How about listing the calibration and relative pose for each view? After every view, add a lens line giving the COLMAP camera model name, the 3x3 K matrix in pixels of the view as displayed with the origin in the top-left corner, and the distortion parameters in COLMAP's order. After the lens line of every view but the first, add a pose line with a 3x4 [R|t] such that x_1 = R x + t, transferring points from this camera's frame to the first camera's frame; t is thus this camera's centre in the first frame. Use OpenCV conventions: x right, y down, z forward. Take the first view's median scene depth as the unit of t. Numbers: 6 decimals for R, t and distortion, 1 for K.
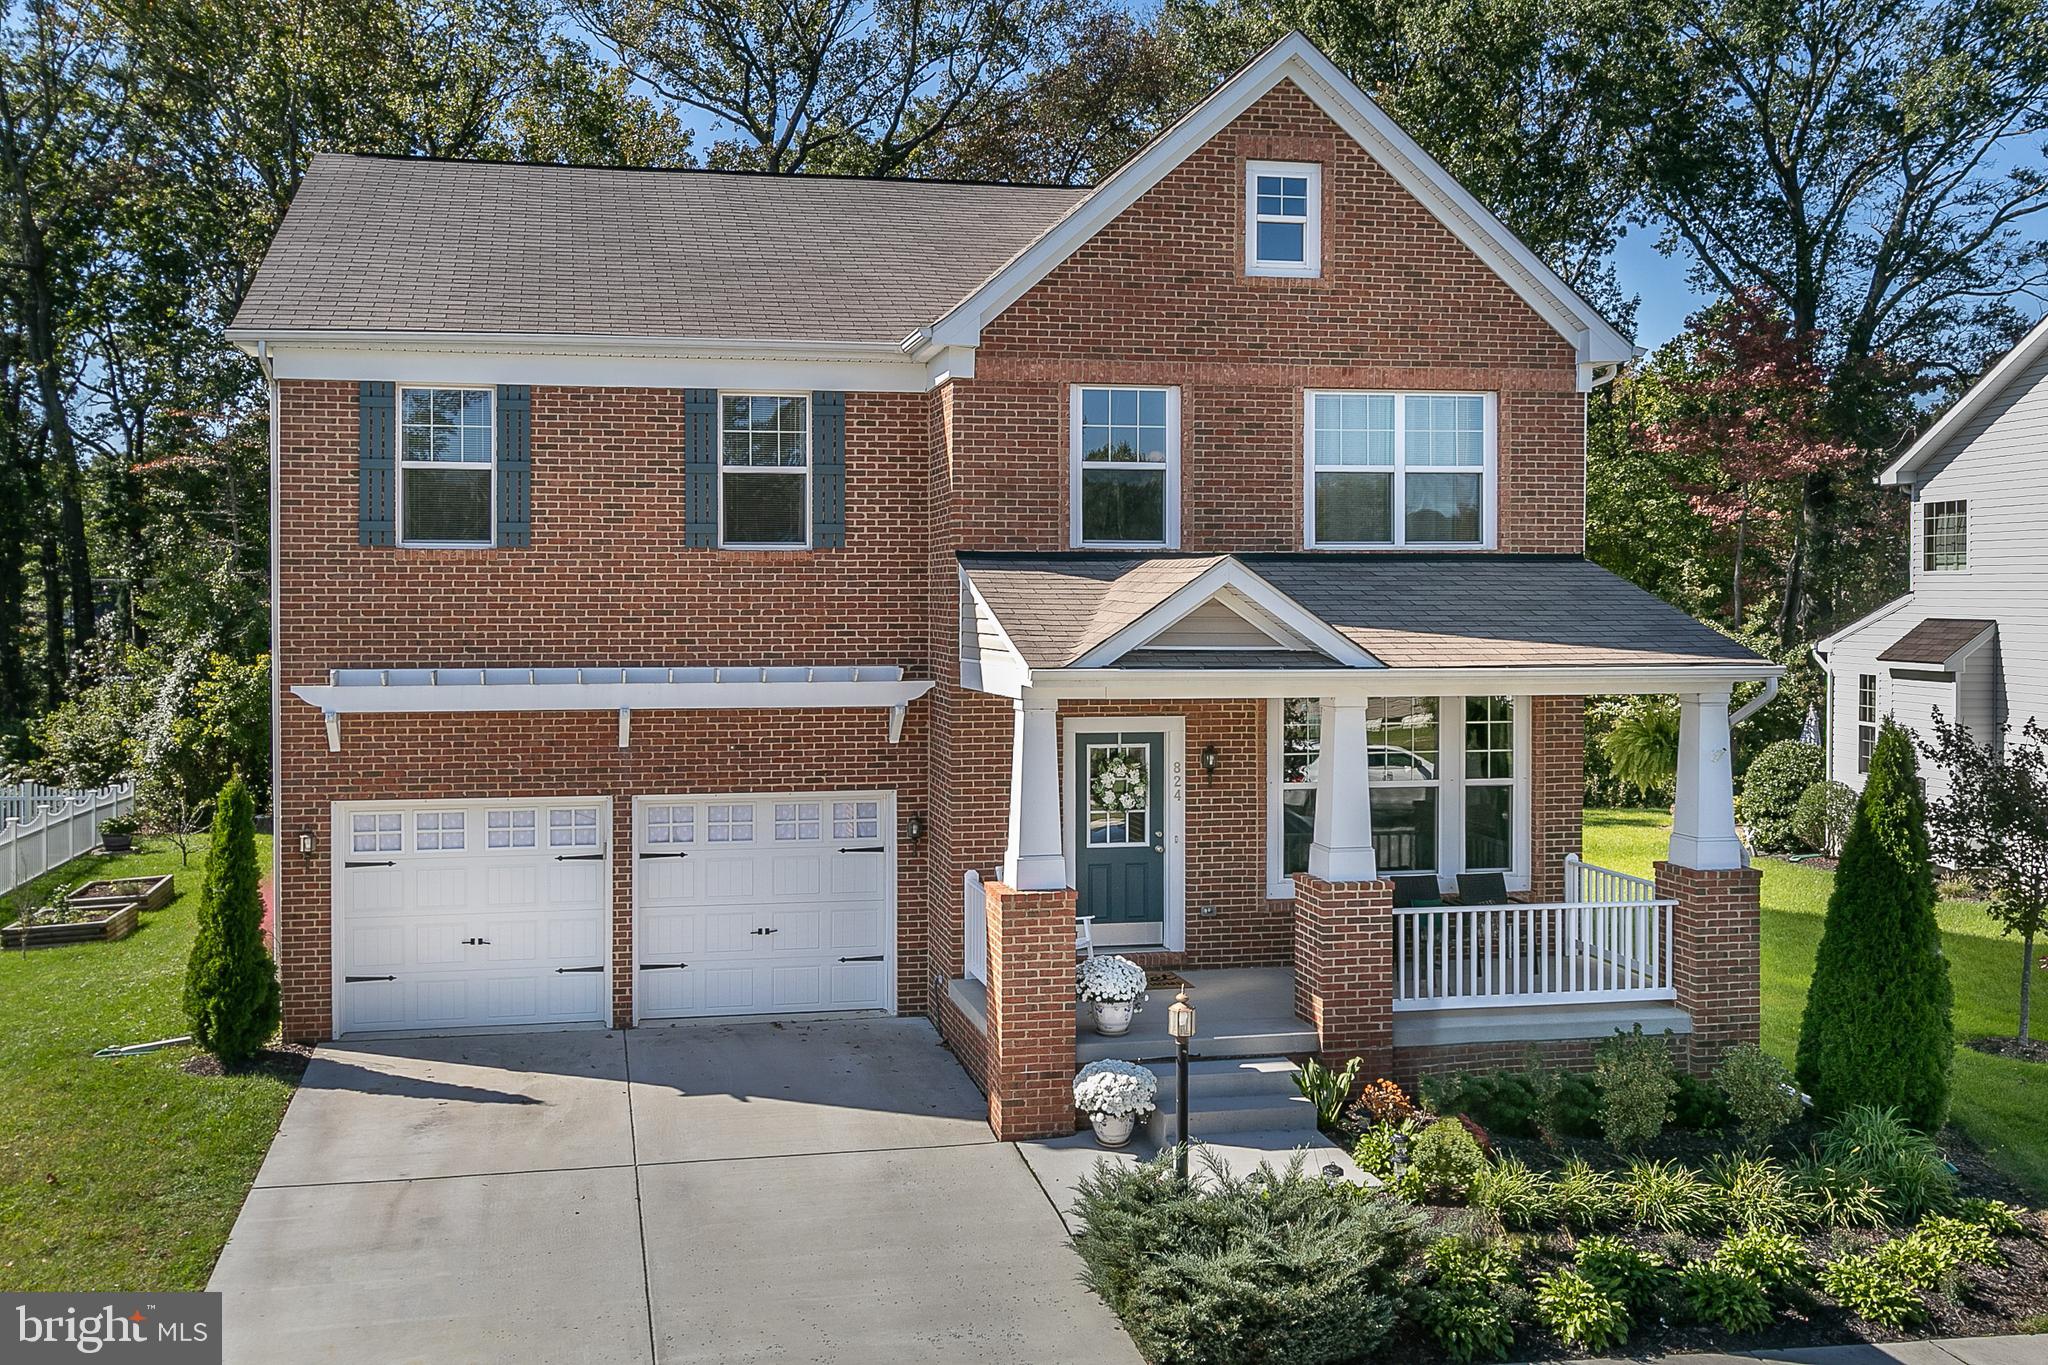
lens RADIAL K [[1754.2, 0, 891.2], [0, 1754.2, 603.4], [0, 0, 1]] dist [0.002780, 0.009110]
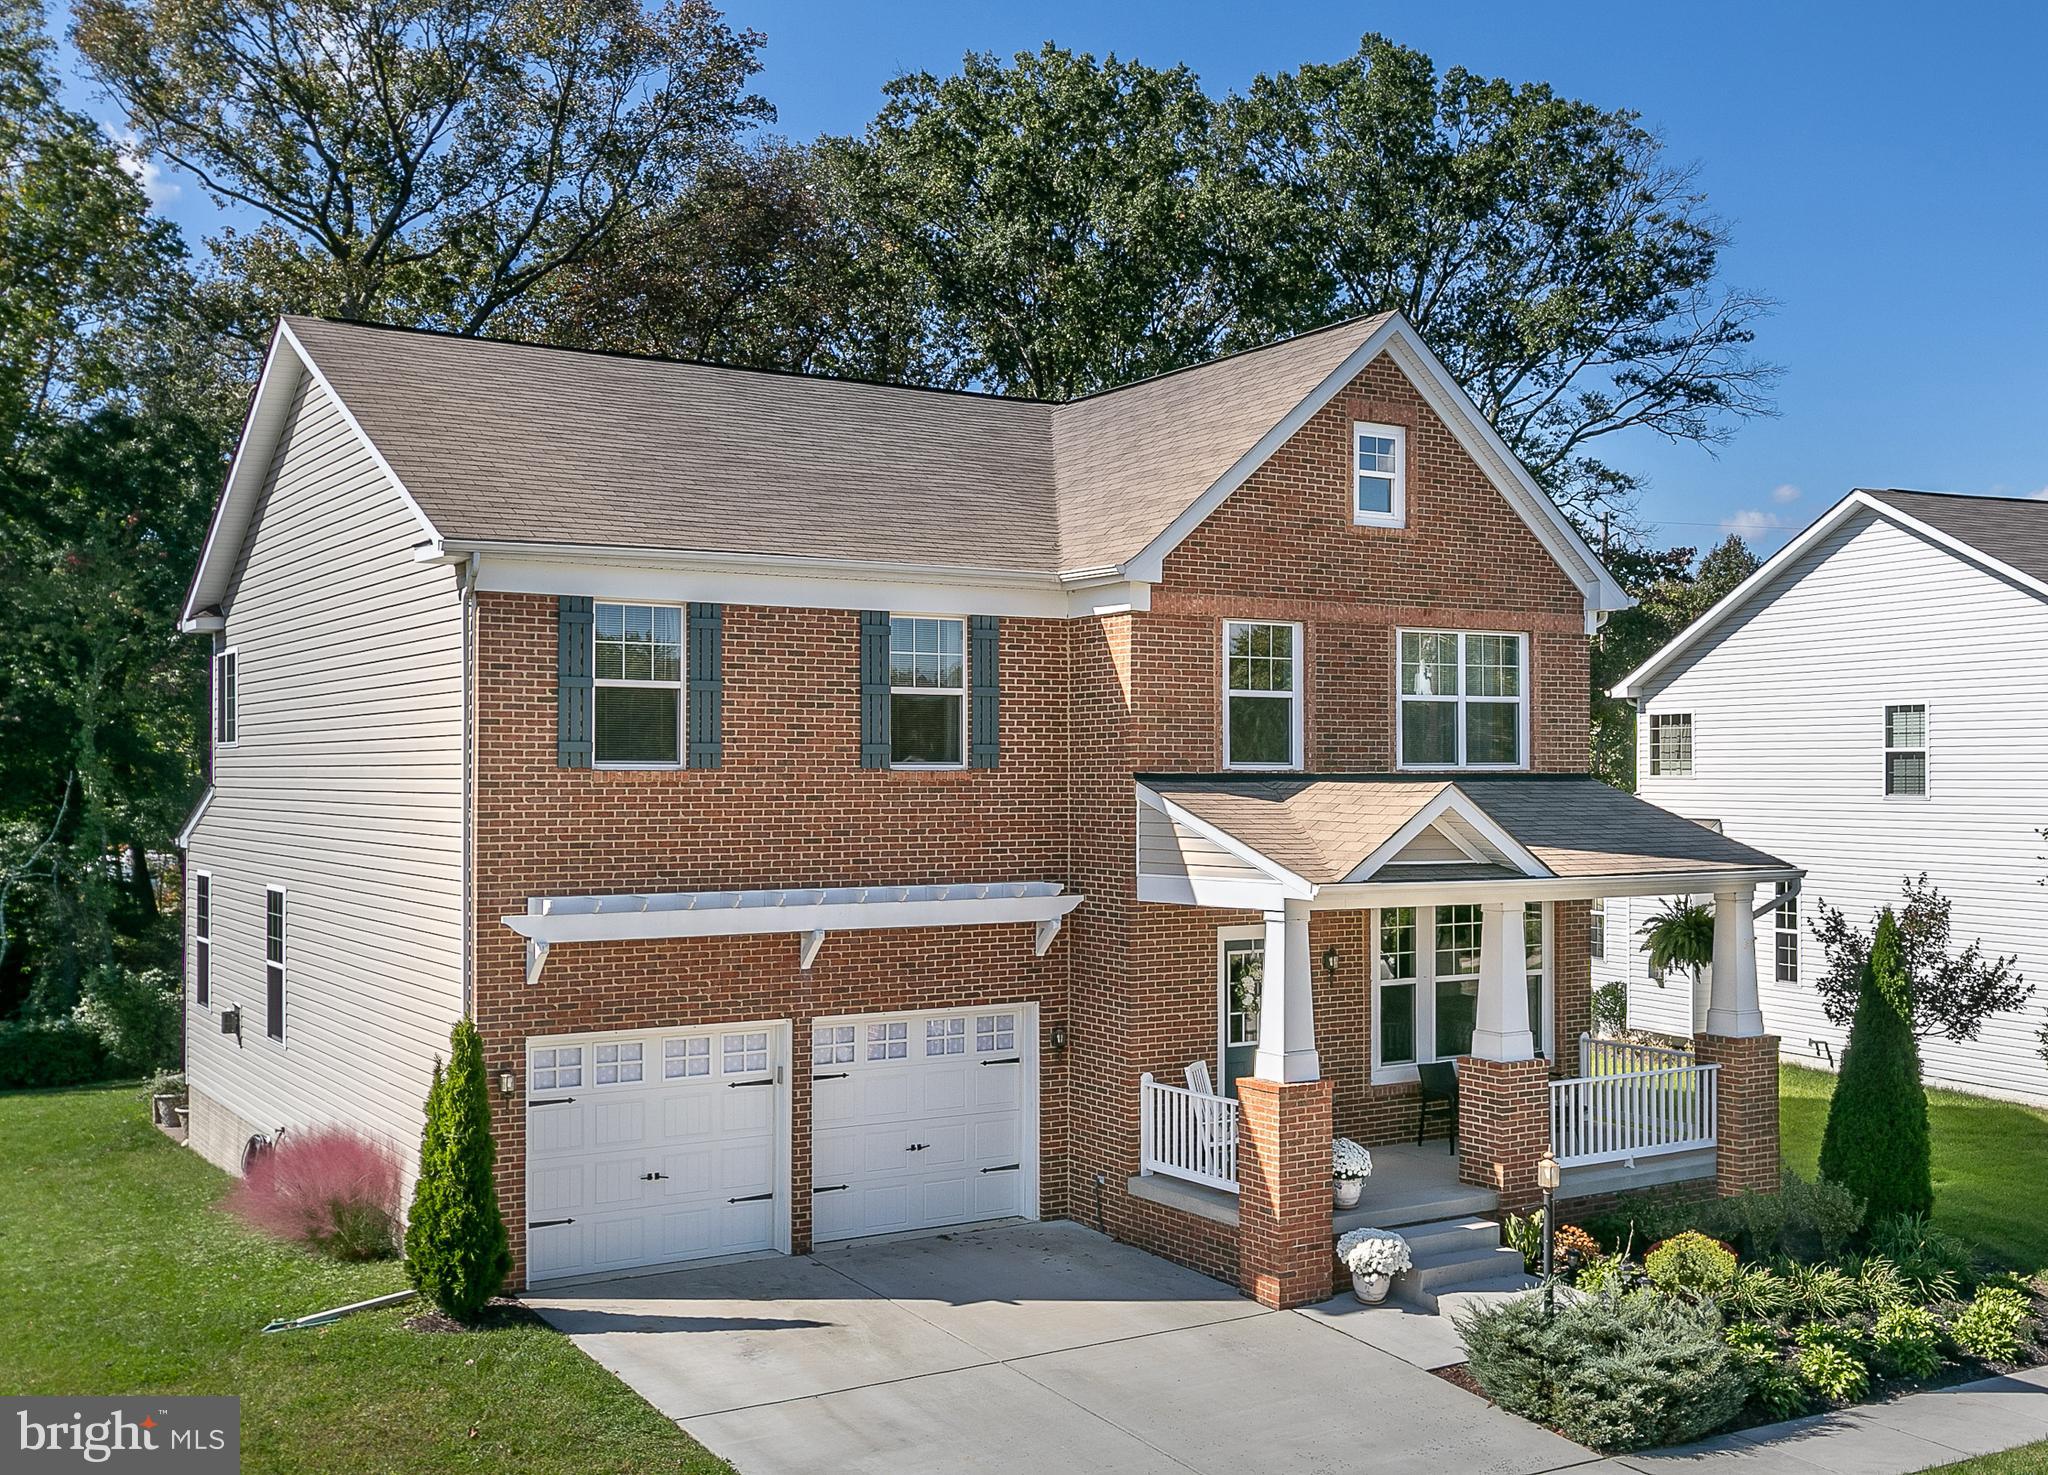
lens RADIAL K [[2039.0, 0, 1037.0], [0, 2039.0, 746.1], [0, 0, 1]] dist [0.007487, 0.000000]
pose [[0.931257, 0.004536, 0.364335, -0.455394], [0.003484, 0.999766, -0.021352, -0.019402], [-0.364347, 0.021153, 0.931023, -0.127183]]
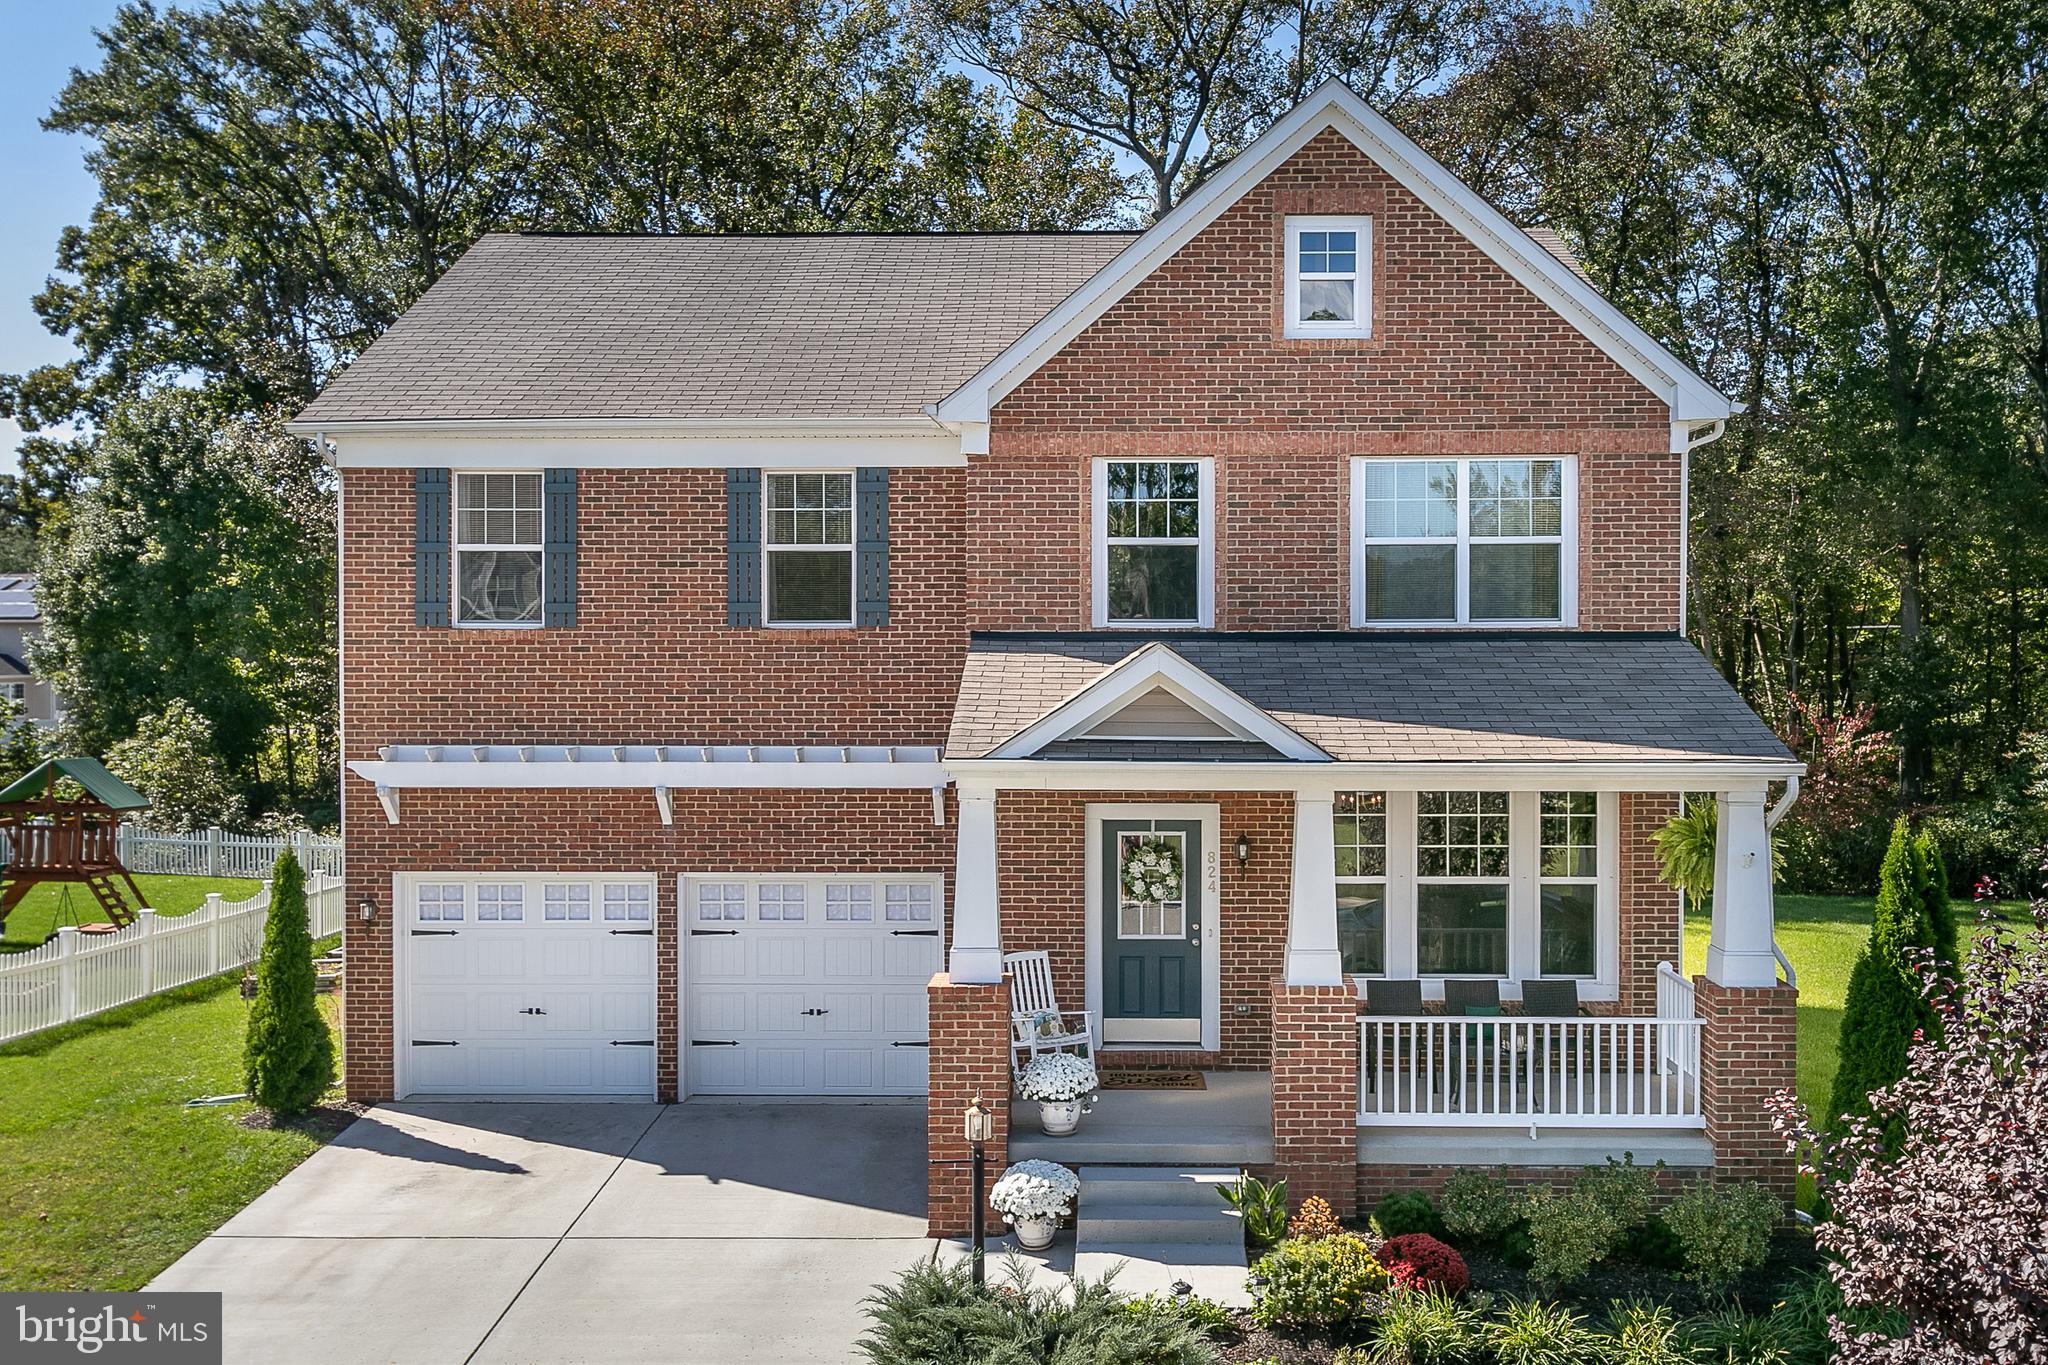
lens RADIAL K [[1884.7, 0, 1038.6], [0, 1884.7, 650.7], [0, 0, 1]] dist [0.005329, 0.000000]
pose [[0.979976, 0.001481, -0.199108, 0.274927], [-0.001240, 0.999998, 0.001334, -0.020026], [0.199110, -0.001060, 0.979977, -0.020693]]
